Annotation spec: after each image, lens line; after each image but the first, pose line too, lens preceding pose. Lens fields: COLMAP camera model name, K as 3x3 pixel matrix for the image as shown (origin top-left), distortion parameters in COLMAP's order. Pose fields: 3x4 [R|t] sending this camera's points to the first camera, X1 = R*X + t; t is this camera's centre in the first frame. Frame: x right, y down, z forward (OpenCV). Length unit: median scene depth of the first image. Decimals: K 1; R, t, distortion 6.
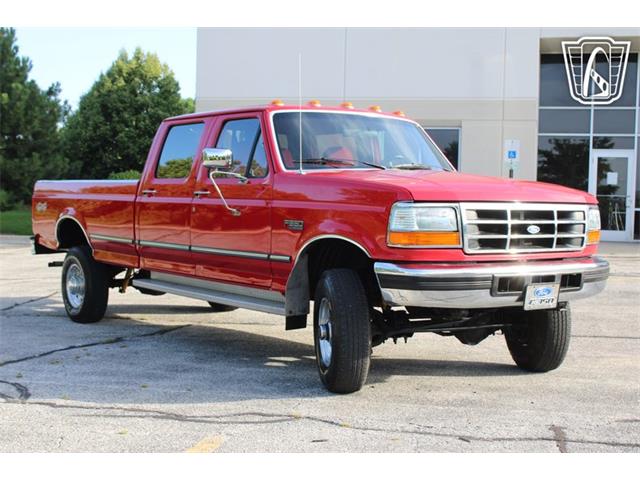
lens RADIAL K [[931.9, 0, 318.8], [0, 931.9, 249.3], [0, 0, 1]] dist [-0.004354, -0.003134]
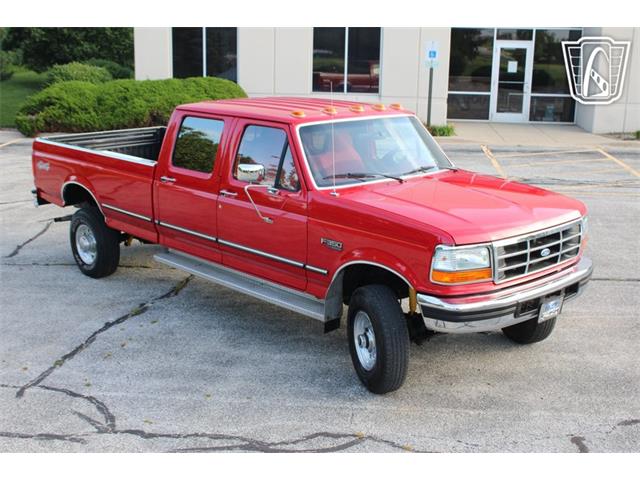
lens RADIAL K [[833.4, 0, 320.0], [0, 833.4, 240.0], [0, 0, 1]] dist [-0.035561, -0.015292]
pose [[0.992159, -0.034338, 0.120176, -0.149102], [0.011334, 0.982276, 0.187099, -0.202509], [-0.124470, -0.184270, 0.974962, 0.026015]]
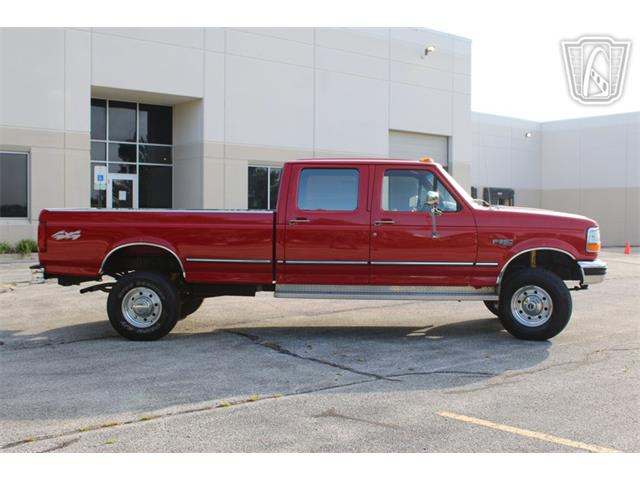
lens RADIAL K [[741.9, 0, 320.0], [0, 741.9, 240.0], [0, 0, 1]] dist [-0.035542, -0.032488]
pose [[0.620255, -0.042754, 0.783234, -1.121241], [0.046306, 0.998768, 0.017849, -0.062898], [-0.783032, 0.025197, 0.621471, 0.423829]]
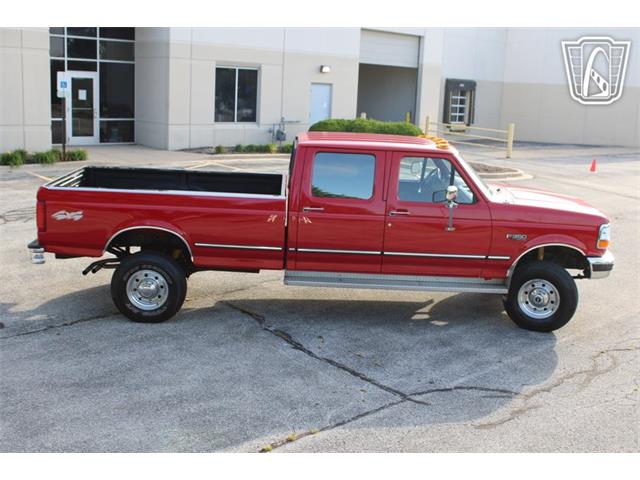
lens RADIAL K [[750.2, 0, 320.0], [0, 750.2, 240.0], [0, 0, 1]] dist [-0.043986, -0.010285]
pose [[0.565345, -0.161530, 0.808884, -1.154586], [0.006378, 0.981465, 0.191536, -0.247954], [-0.824830, -0.103124, 0.555896, 0.524628]]
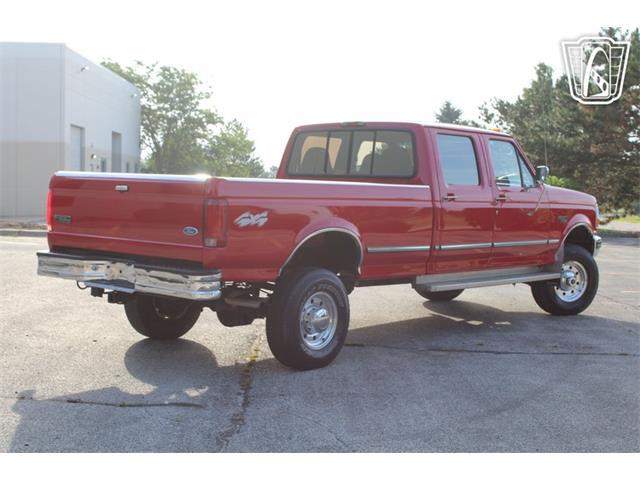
lens RADIAL K [[967.7, 0, 320.0], [0, 967.7, 240.0], [0, 0, 1]] dist [0.016860, -0.060692]
pose [[-0.223208, -0.075731, 0.971825, -1.426476], [0.023671, 0.996262, 0.083072, -0.128031], [-0.974483, 0.041547, -0.220581, 1.635056]]
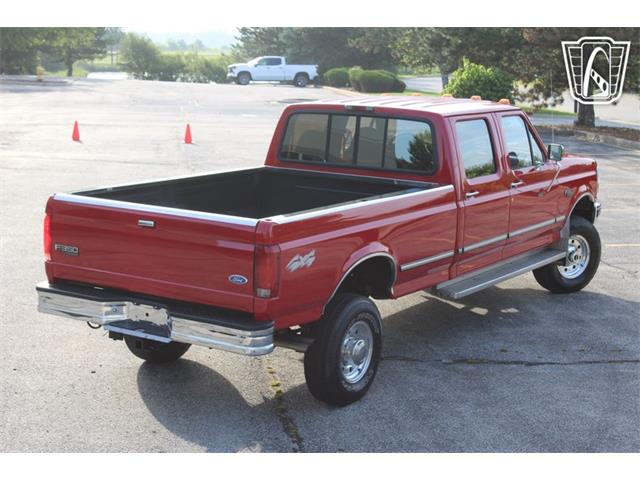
lens RADIAL K [[1140.7, 0, 320.0], [0, 1140.7, 240.0], [0, 0, 1]] dist [0.026283, 0.105367]
pose [[-0.350989, -0.183108, 0.918302, -1.429956], [0.027025, 0.978305, 0.205401, -0.307733], [-0.935990, 0.096910, -0.338425, 1.827715]]
